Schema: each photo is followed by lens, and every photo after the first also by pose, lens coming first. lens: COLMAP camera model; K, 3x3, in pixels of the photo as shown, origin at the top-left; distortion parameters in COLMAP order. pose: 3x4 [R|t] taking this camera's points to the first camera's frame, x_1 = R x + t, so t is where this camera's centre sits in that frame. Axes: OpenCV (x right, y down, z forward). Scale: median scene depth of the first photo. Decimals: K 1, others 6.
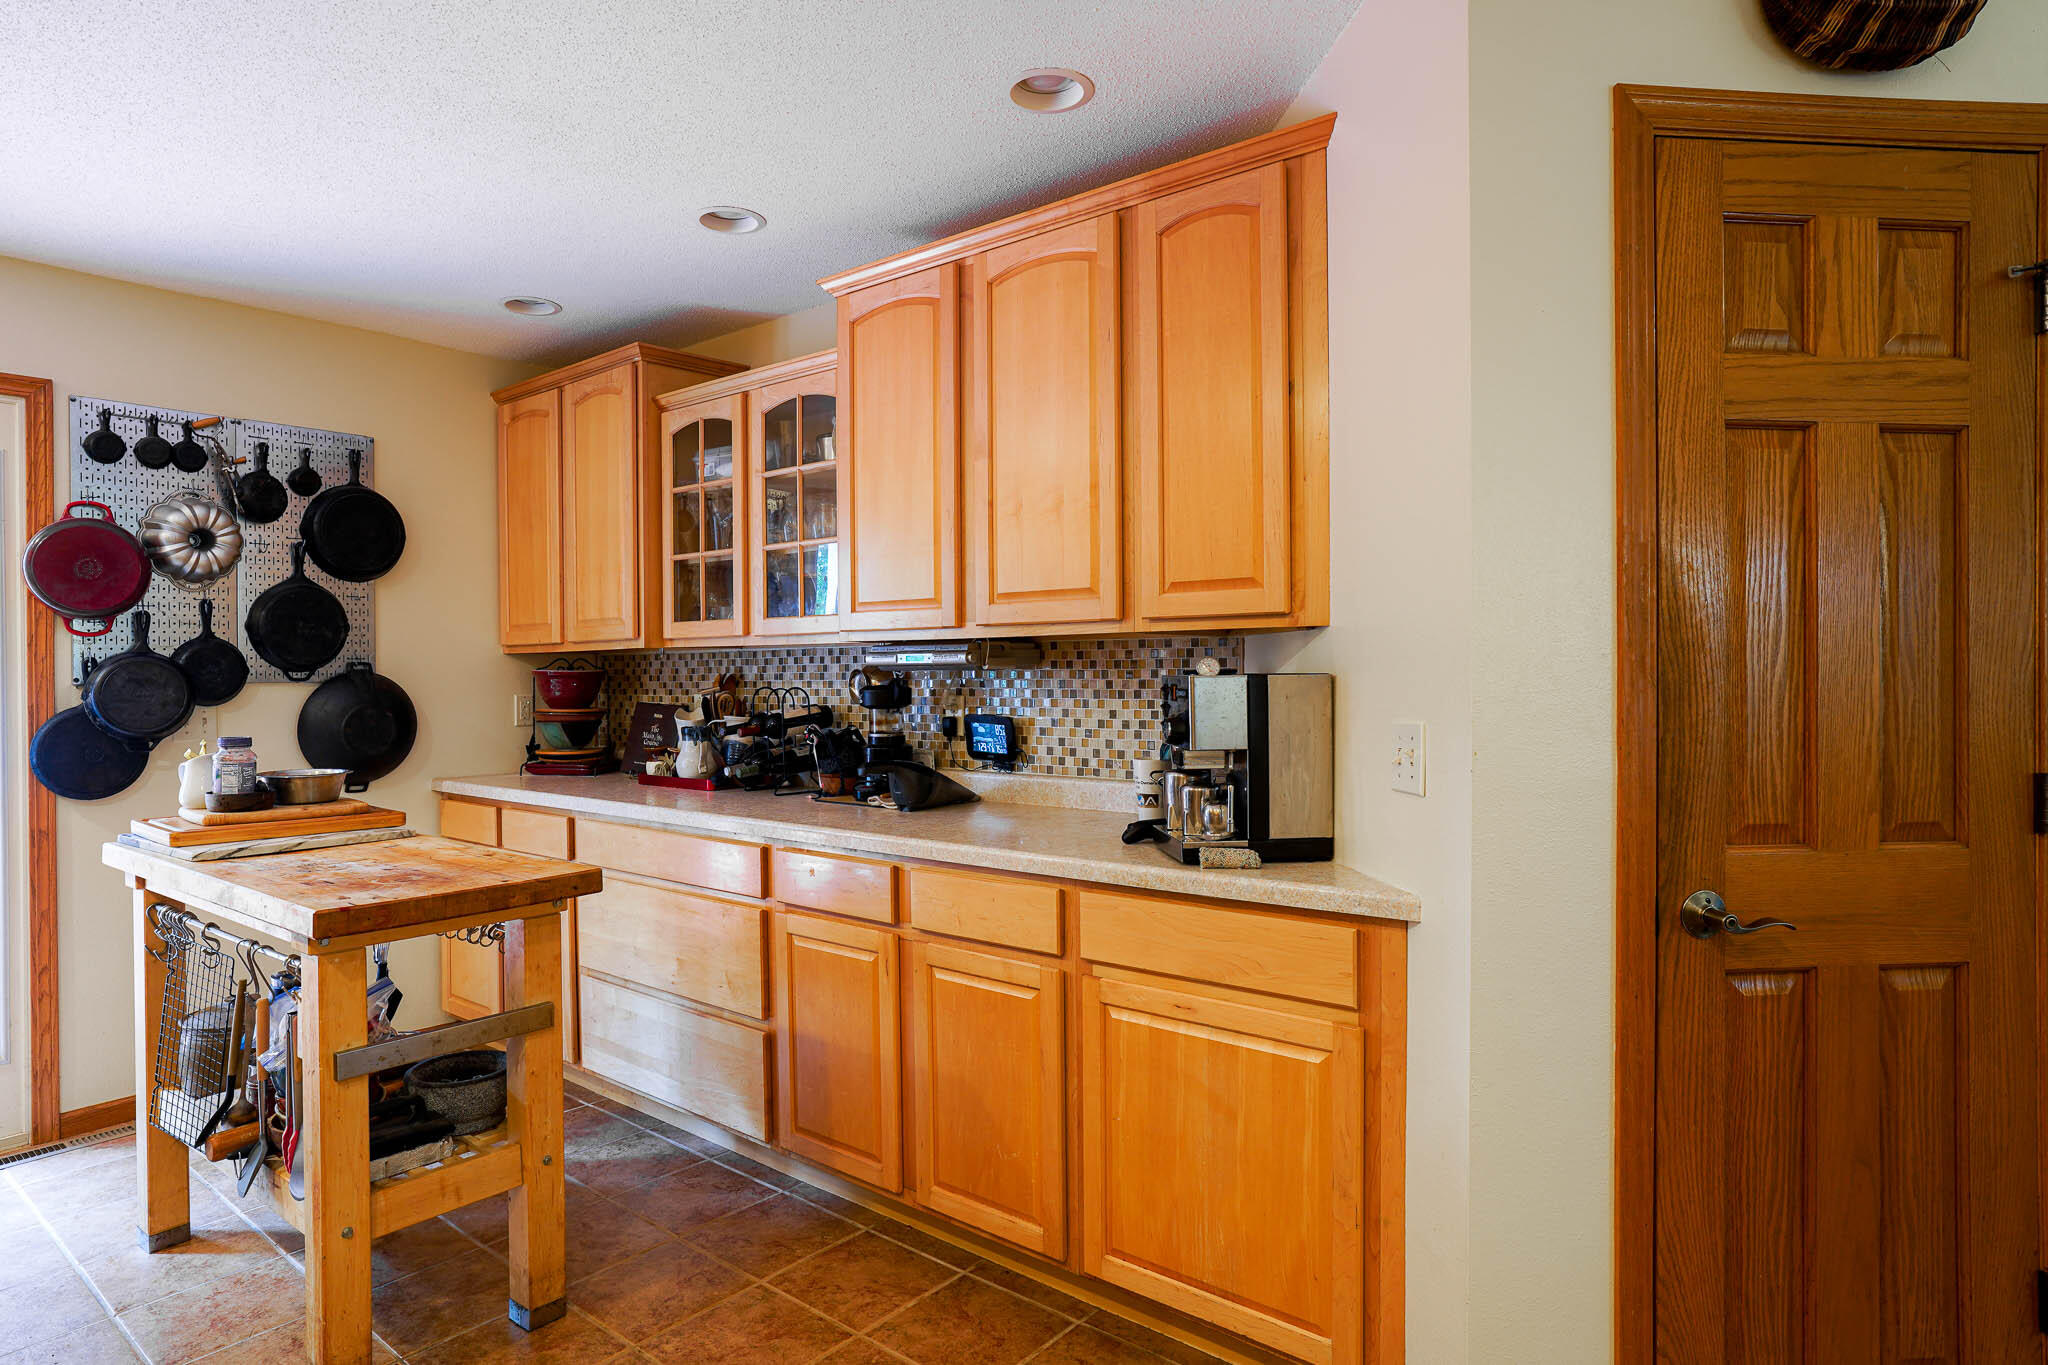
lens RADIAL K [[1122.4, 0, 1011.9], [0, 1122.4, 678.8], [0, 0, 1]] dist [-0.052490, 0.038216]
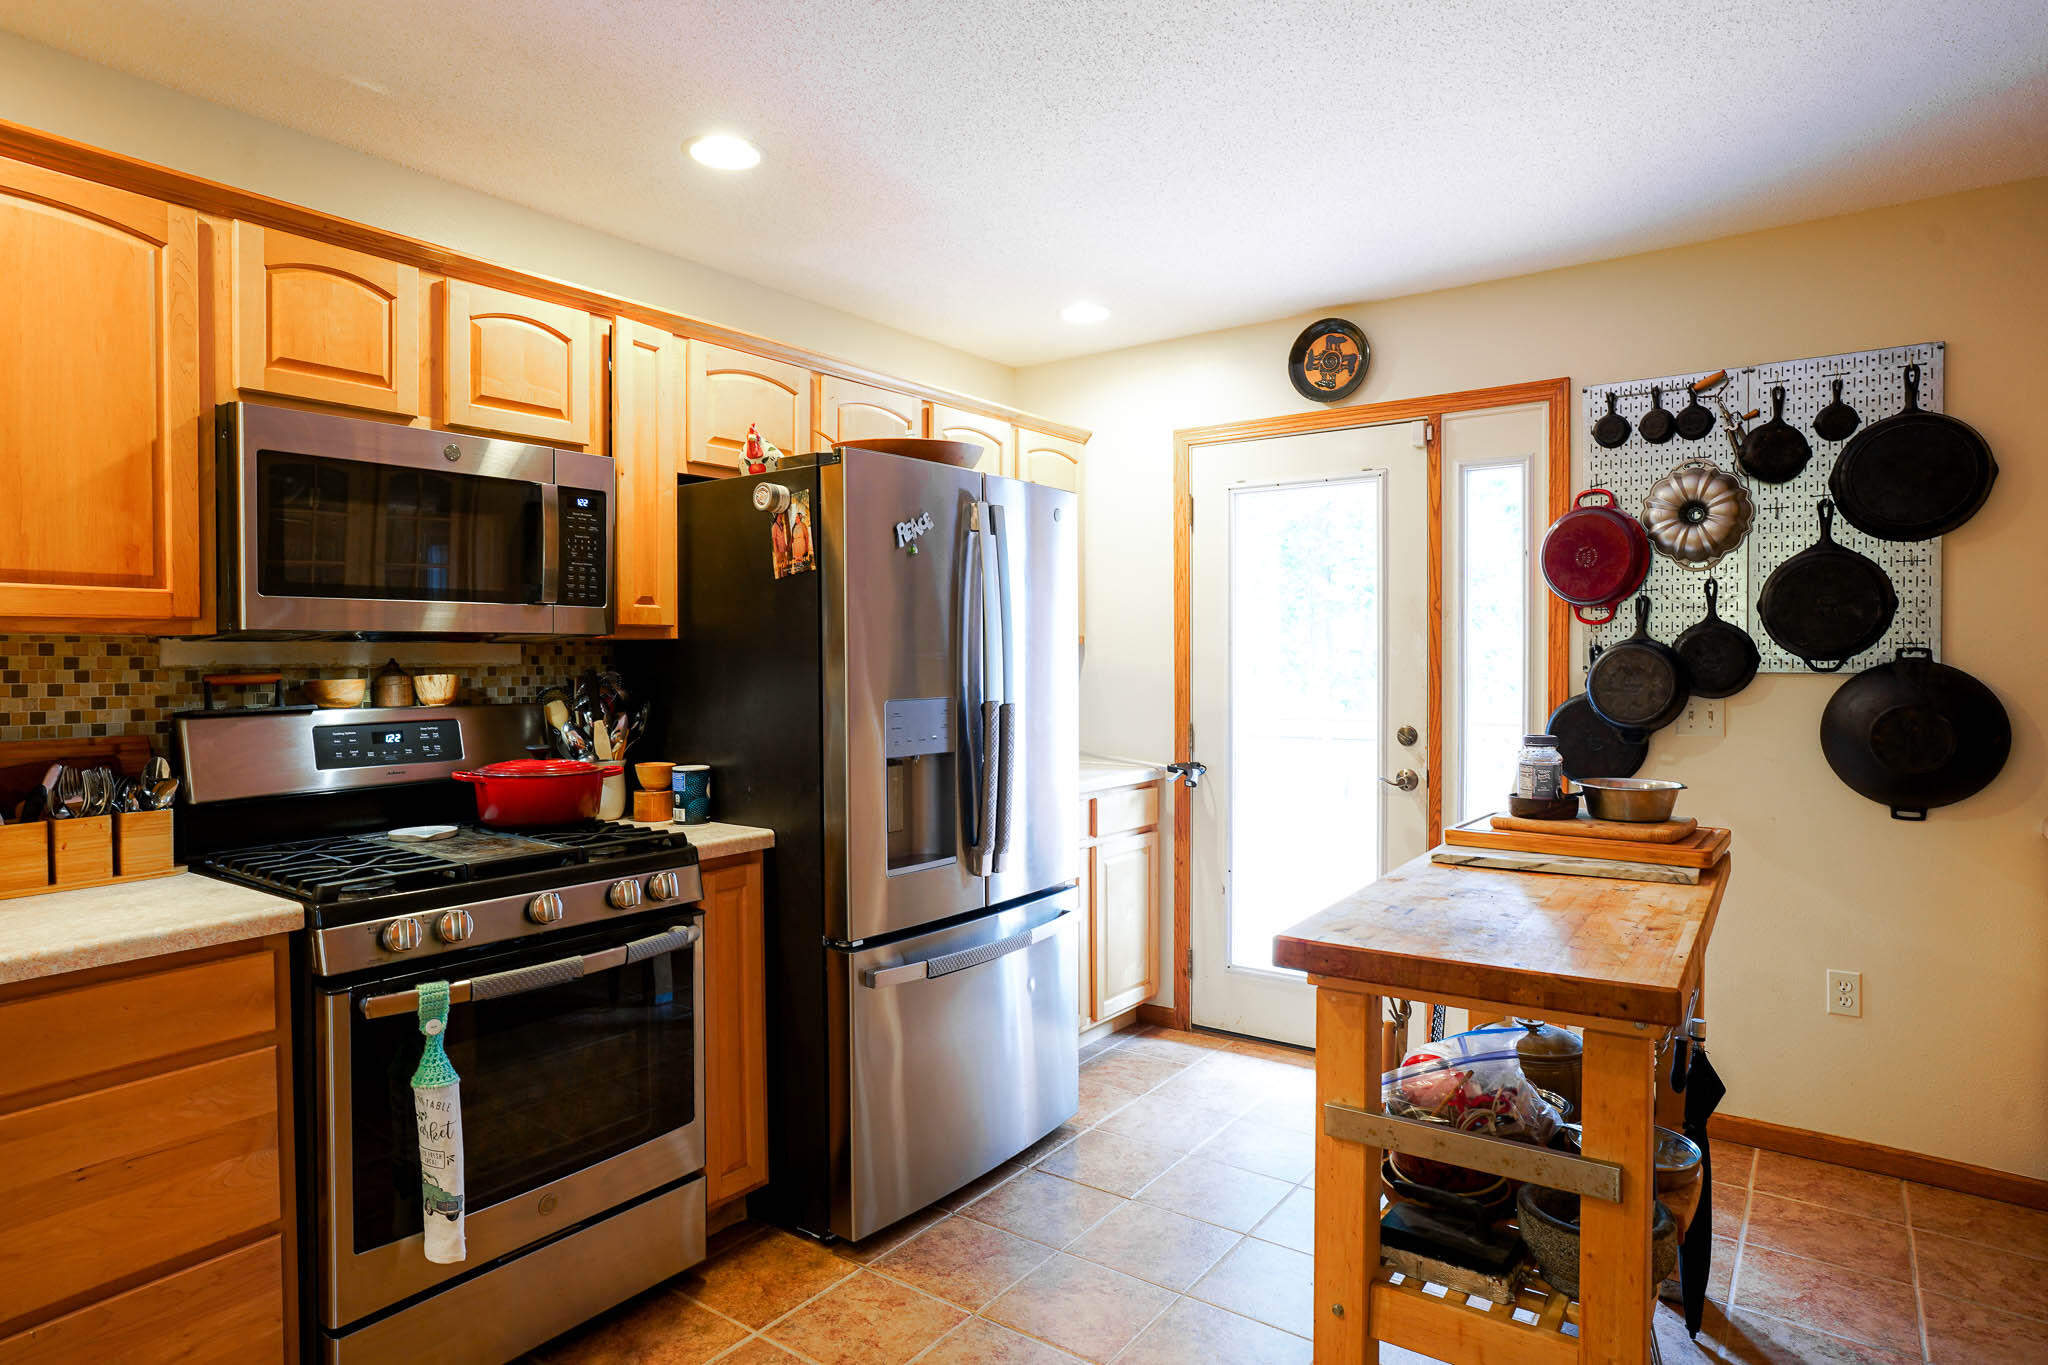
lens RADIAL K [[1122.4, 0, 1011.9], [0, 1122.4, 678.8], [0, 0, 1]] dist [-0.052490, 0.038216]
pose [[0.077596, 0.022580, -0.996729, 0.121487], [-0.006925, 0.999732, 0.022109, -0.007241], [0.996961, 0.005187, 0.077732, 0.374776]]
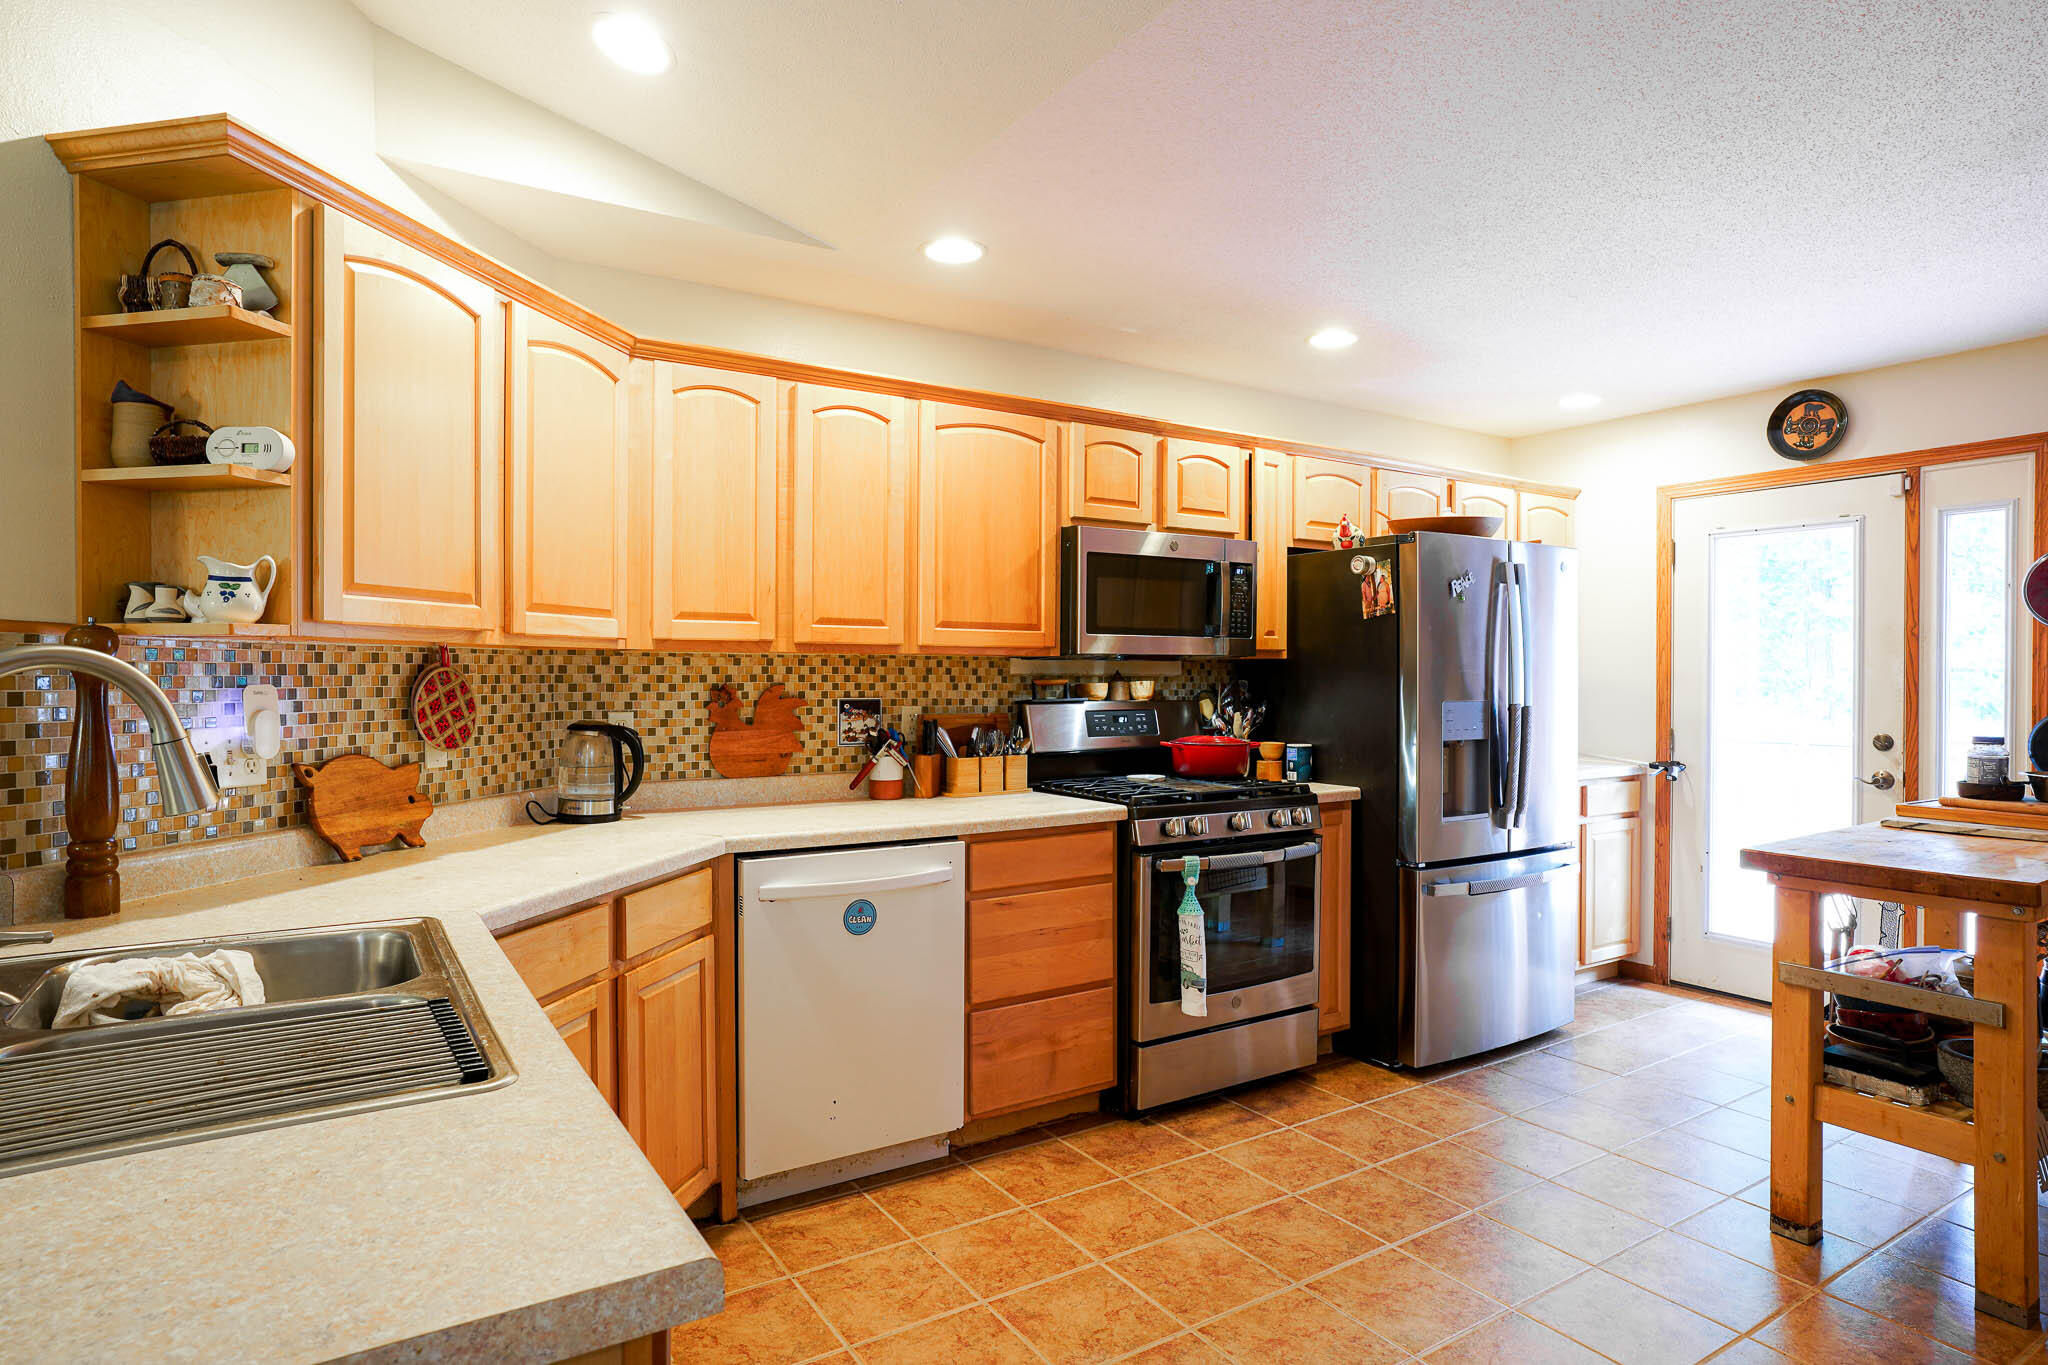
lens RADIAL K [[1122.4, 0, 1011.9], [0, 1122.4, 678.8], [0, 0, 1]] dist [-0.052490, 0.038216]
pose [[-0.286763, 0.008483, -0.957964, 0.522344], [-0.012597, 0.999841, 0.012625, -0.006428], [0.957919, 0.015688, -0.286610, 0.261089]]
